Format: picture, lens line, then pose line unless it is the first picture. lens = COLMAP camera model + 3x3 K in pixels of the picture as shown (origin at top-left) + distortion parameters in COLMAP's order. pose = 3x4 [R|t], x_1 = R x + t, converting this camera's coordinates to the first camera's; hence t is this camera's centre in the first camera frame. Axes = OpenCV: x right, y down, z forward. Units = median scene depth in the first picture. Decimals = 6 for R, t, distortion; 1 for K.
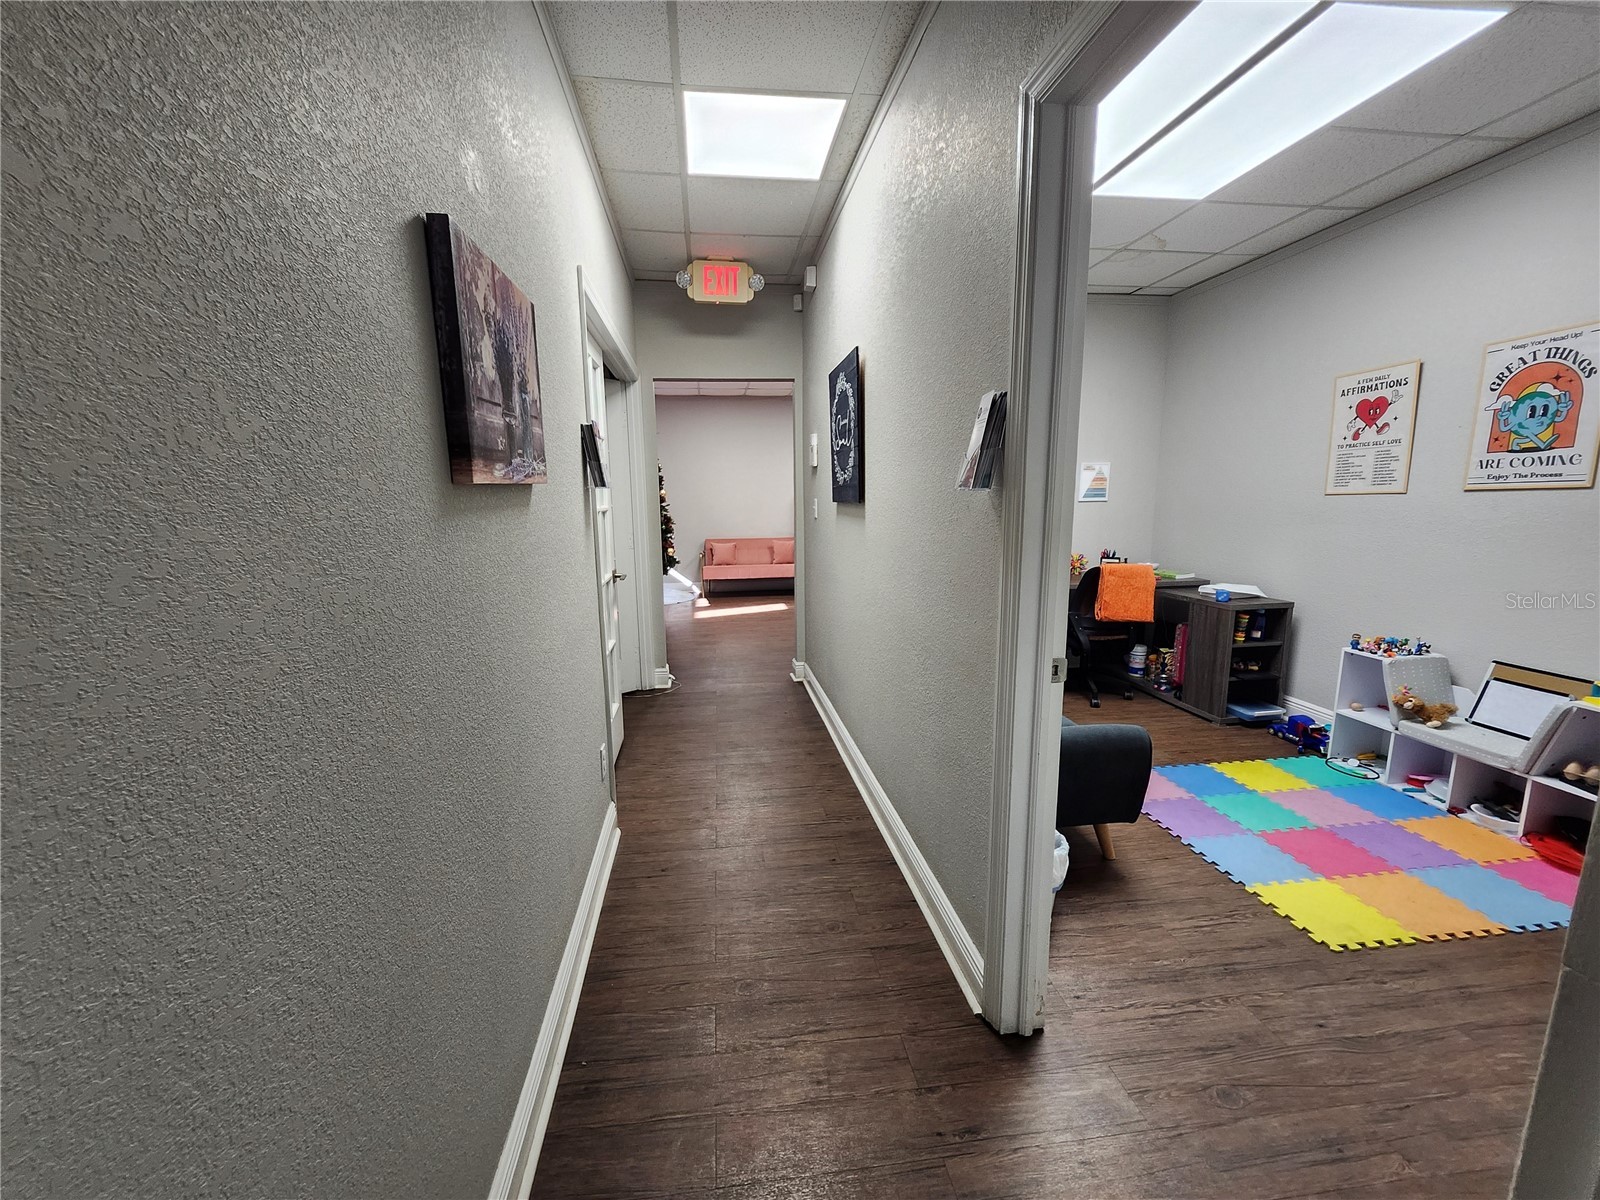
lens RADIAL K [[632.7, 0, 790.1], [0, 632.7, 602.9], [0, 0, 1]] dist [0.001725, 0.000558]
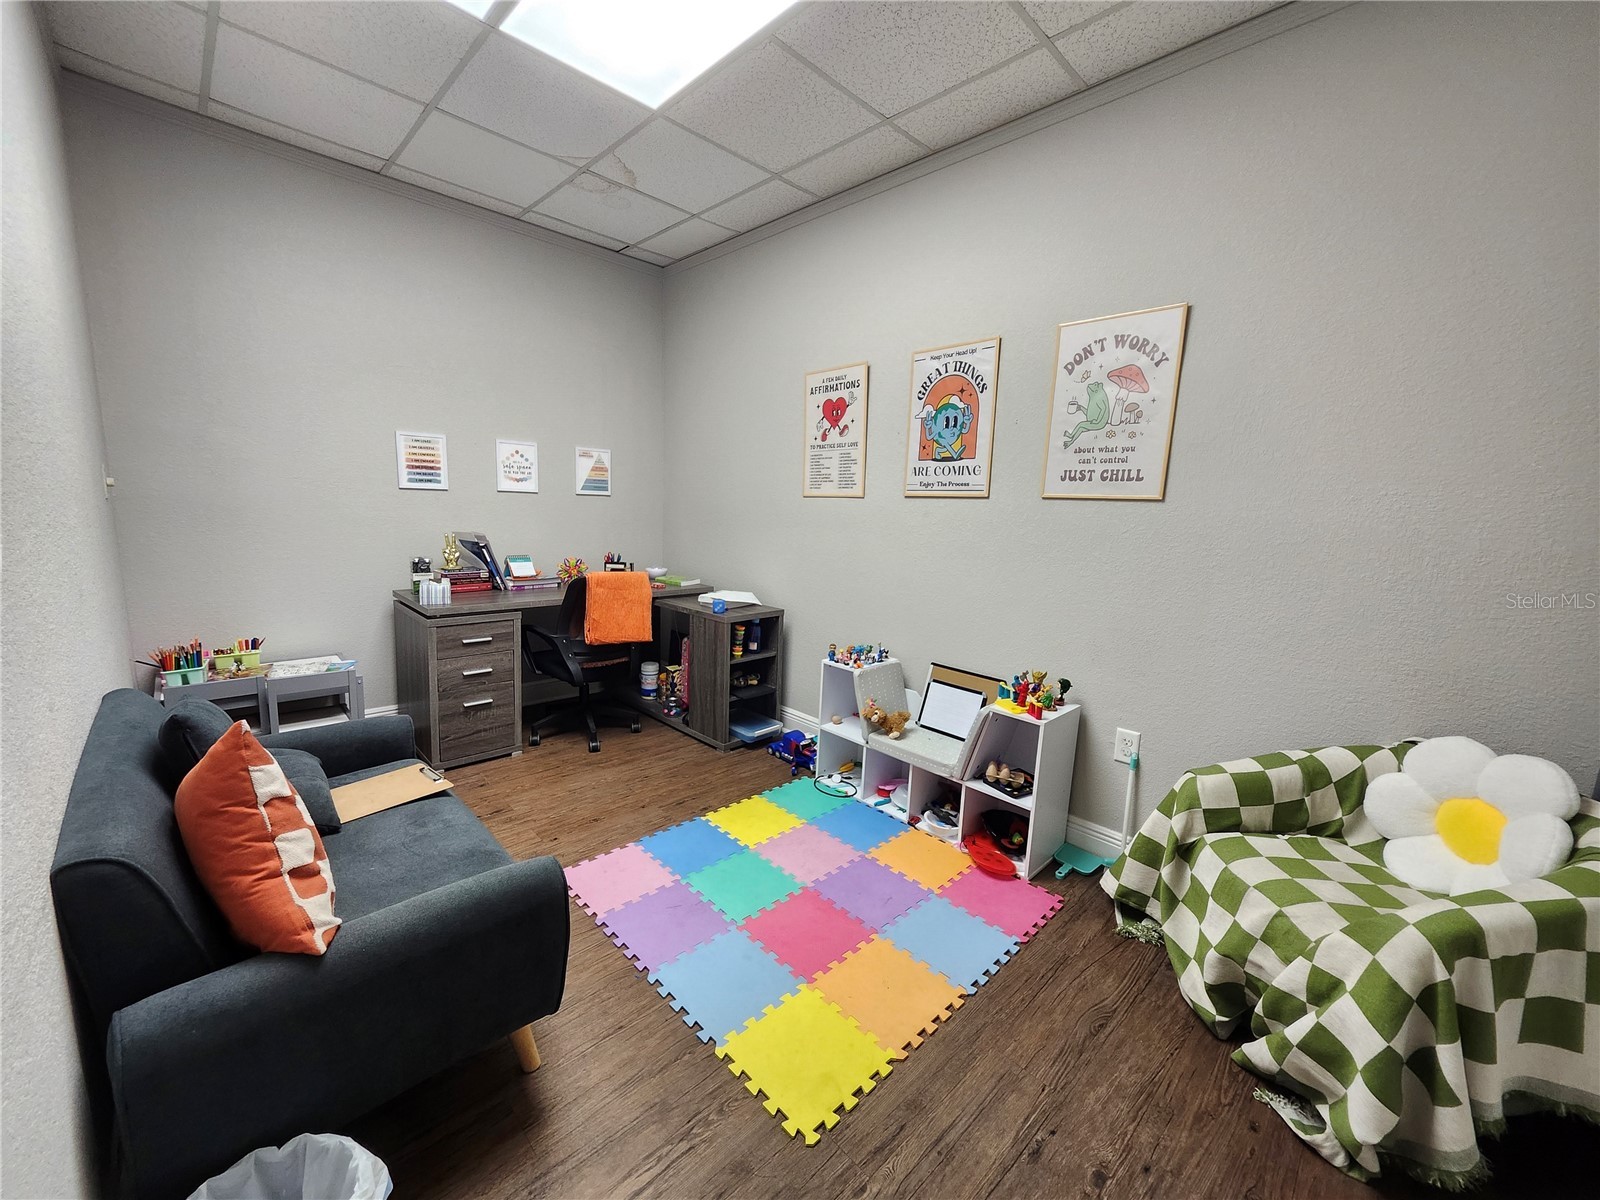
lens RADIAL K [[632.7, 0, 790.1], [0, 632.7, 602.9], [0, 0, 1]] dist [0.001725, 0.000558]
pose [[0.801456, -0.048699, 0.596067, 0.296646], [0.048166, 0.998698, 0.016832, -0.032291], [-0.596111, 0.015220, 0.802758, 0.292009]]
